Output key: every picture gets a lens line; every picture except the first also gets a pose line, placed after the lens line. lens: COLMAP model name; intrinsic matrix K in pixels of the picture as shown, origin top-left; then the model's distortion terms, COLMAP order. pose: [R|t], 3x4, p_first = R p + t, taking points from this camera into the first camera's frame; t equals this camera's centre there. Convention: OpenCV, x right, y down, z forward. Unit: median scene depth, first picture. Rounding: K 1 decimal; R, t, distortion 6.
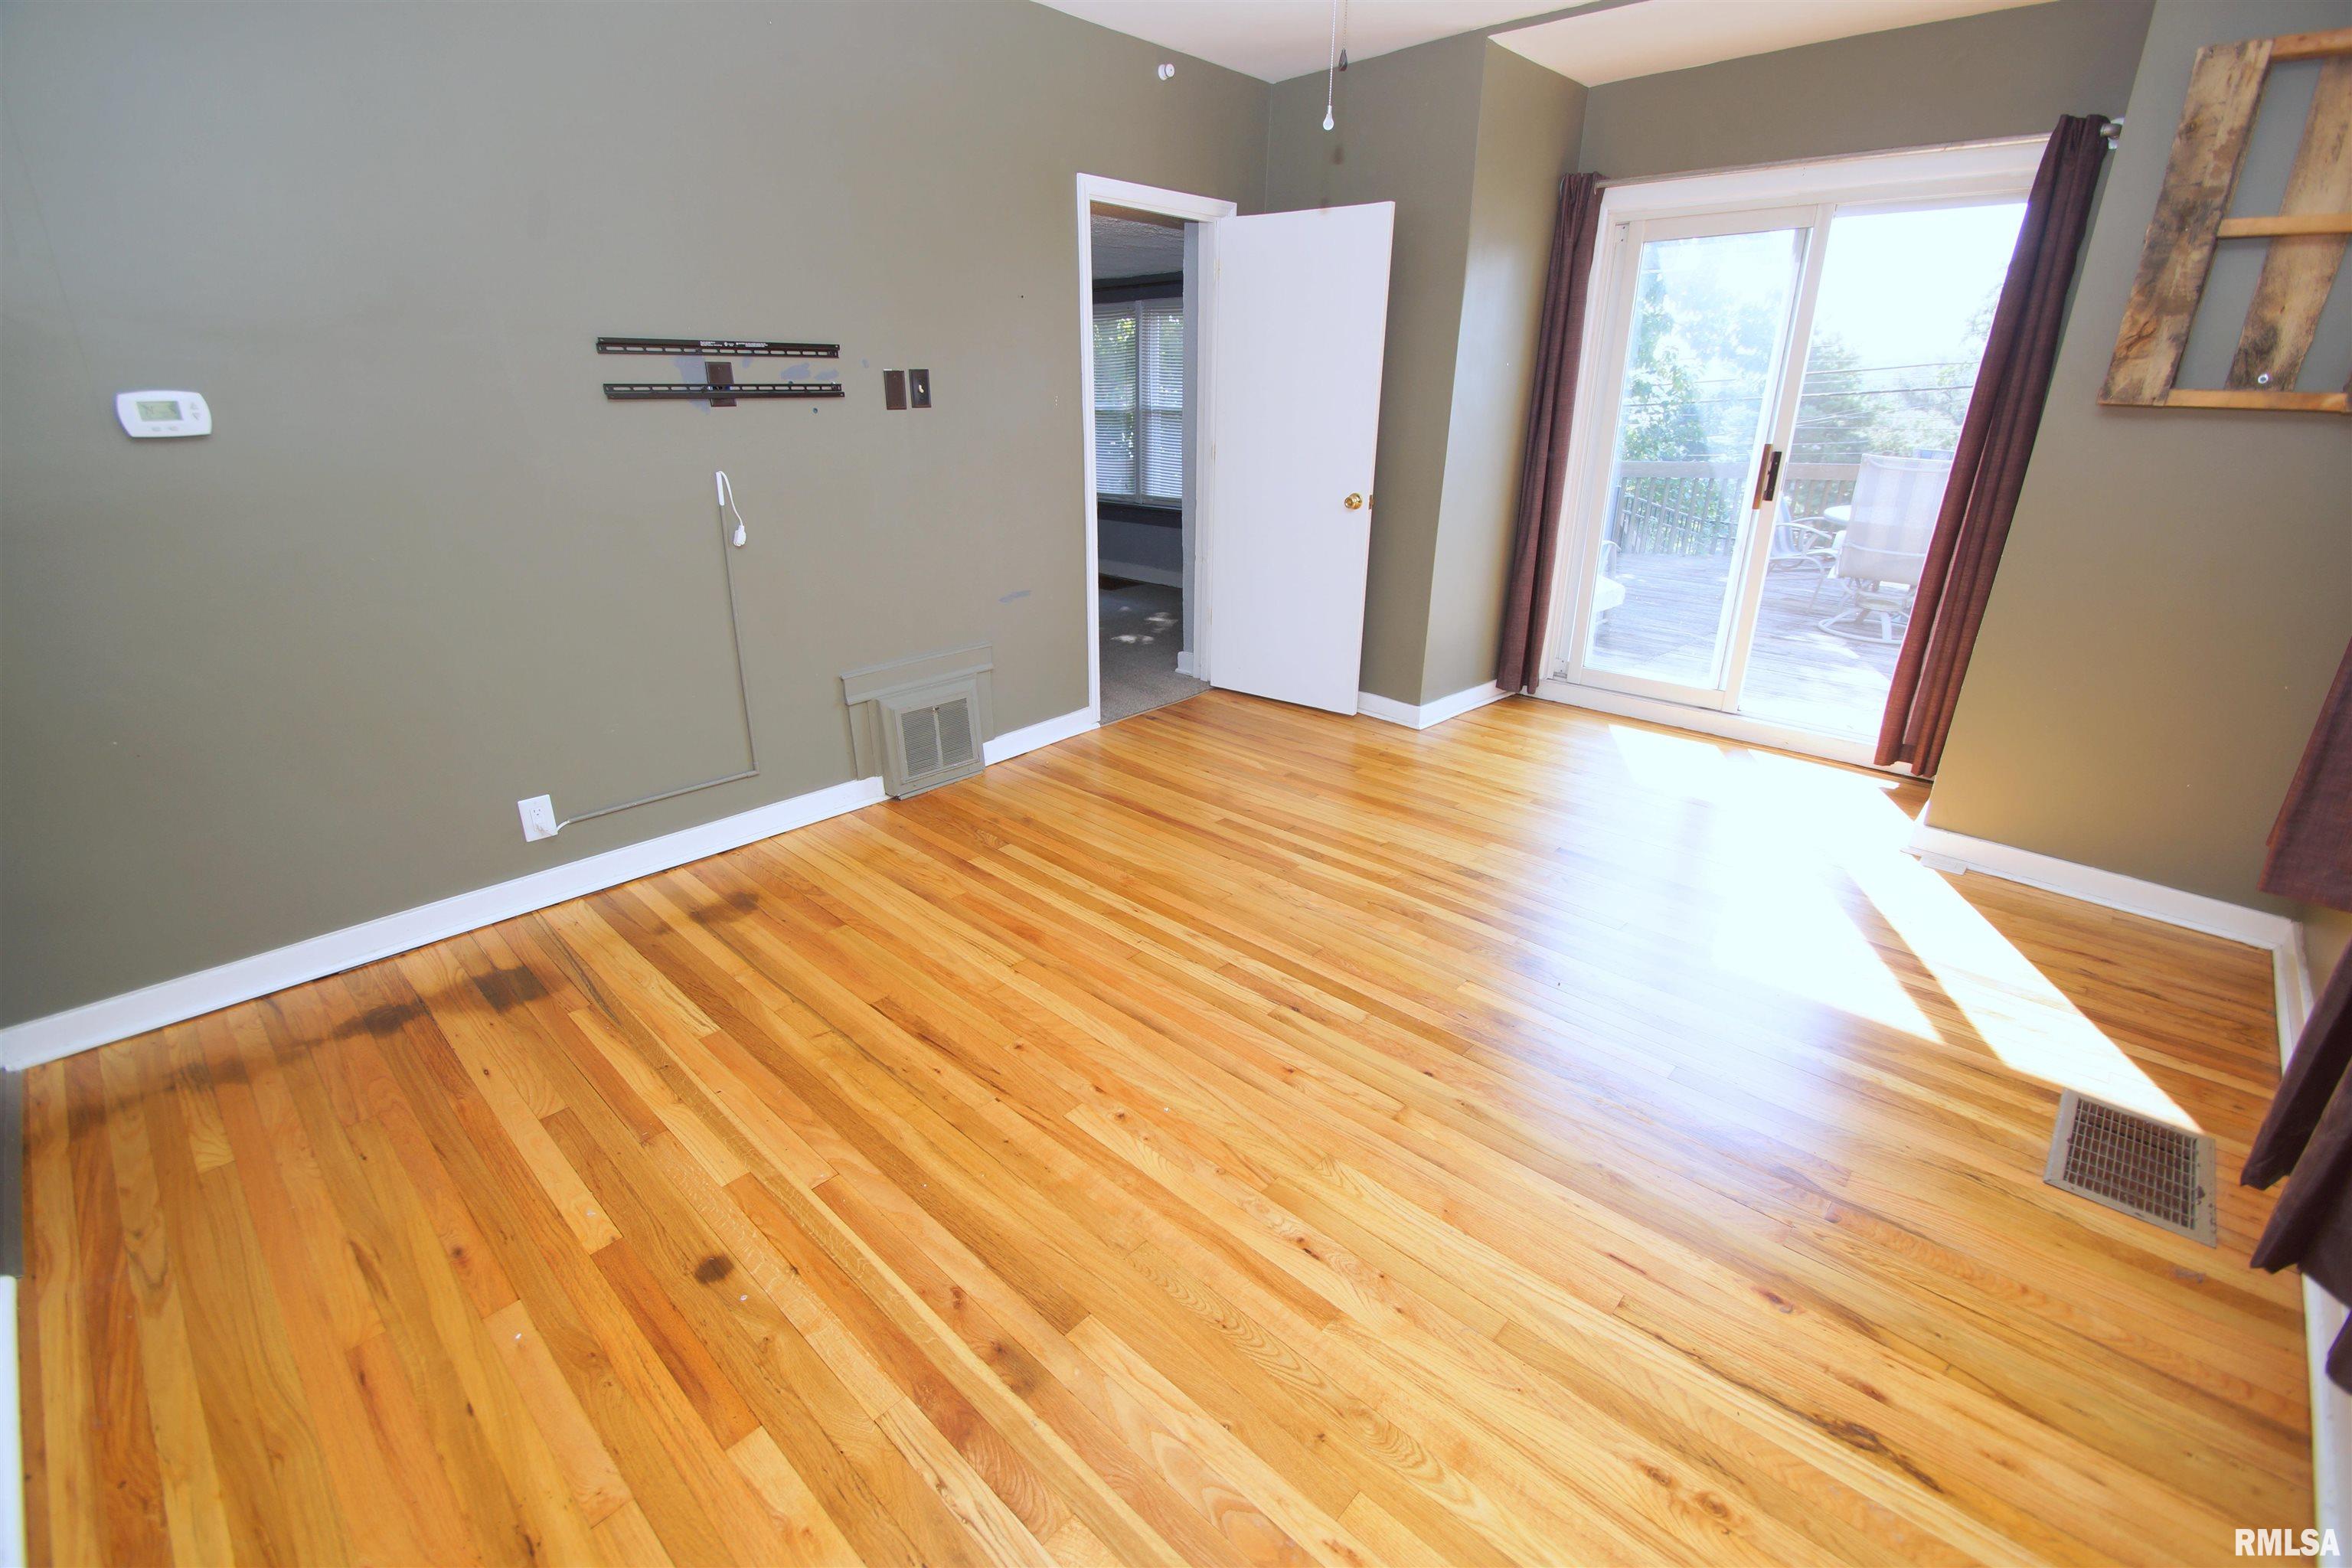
lens RADIAL K [[1055.8, 0, 1176.0], [0, 1055.8, 784.0], [0, 0, 1]] dist [0.002780, -0.009864]
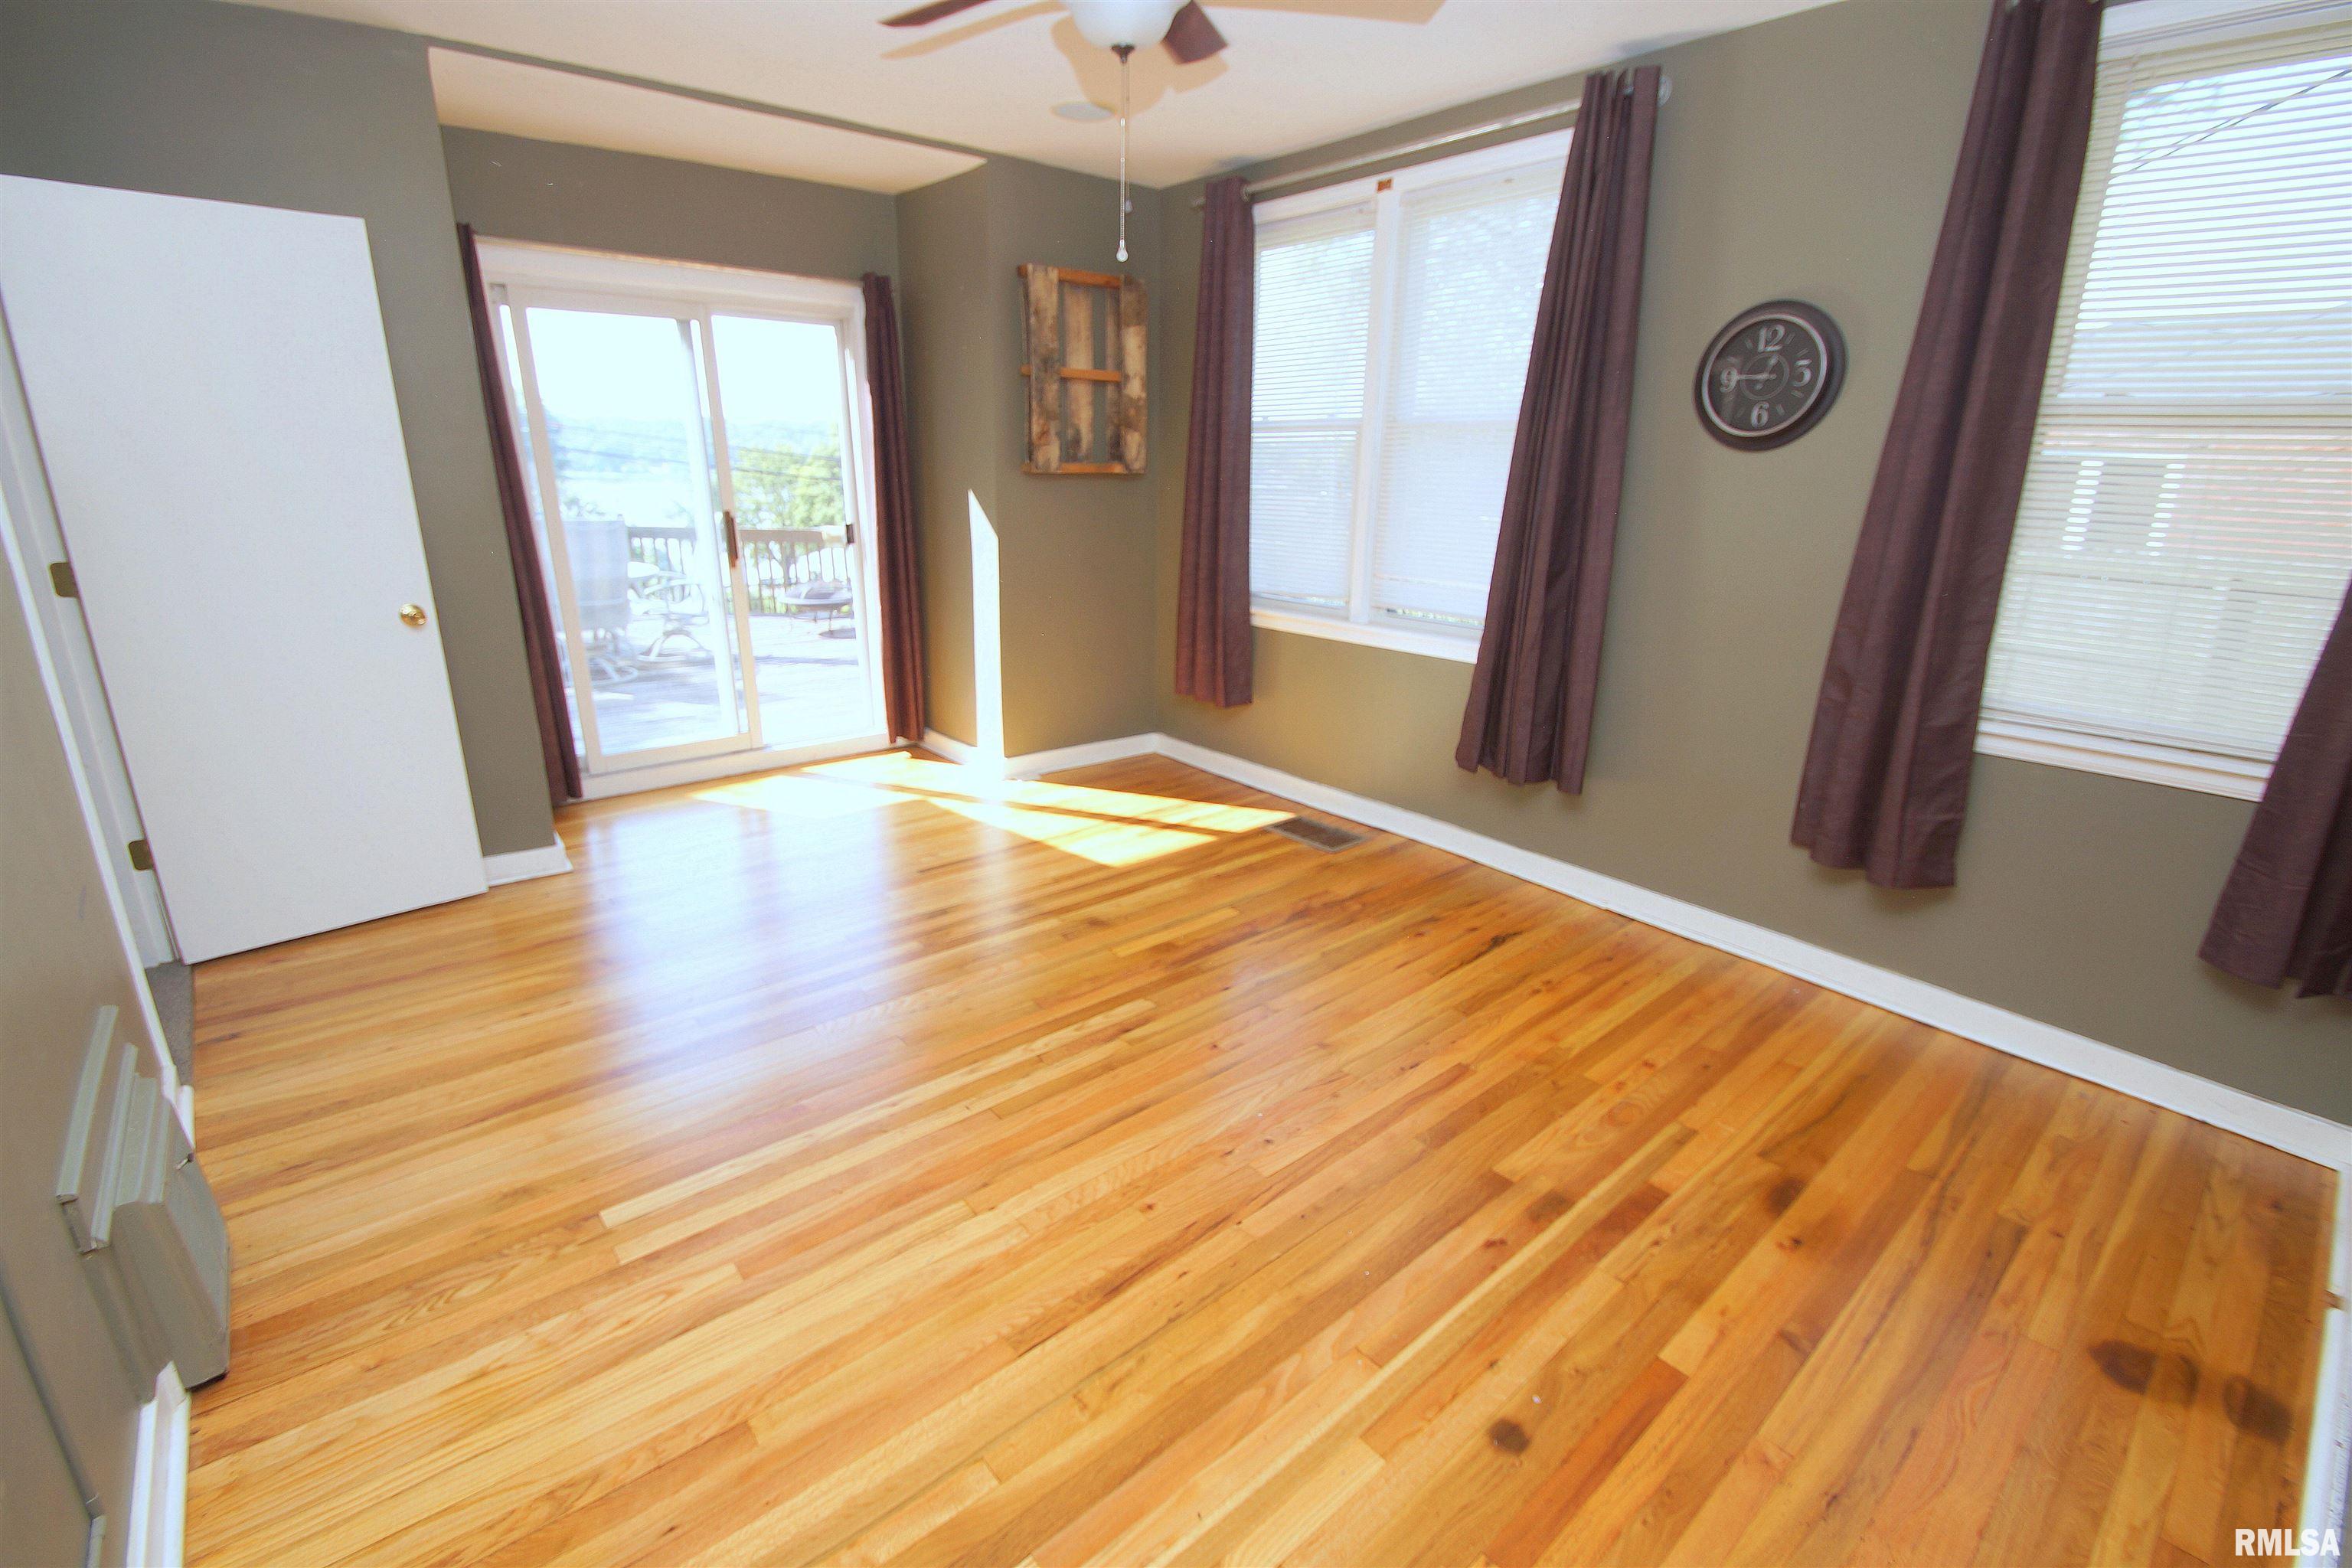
lens RADIAL K [[1039.6, 0, 1171.1], [0, 1039.6, 794.5], [0, 0, 1]] dist [0.004887, -0.008390]
pose [[0.095162, -0.311958, 0.945318, -0.824782], [0.339066, 0.903002, 0.263861, -0.278059], [-0.935937, 0.295415, 0.191706, 0.670789]]
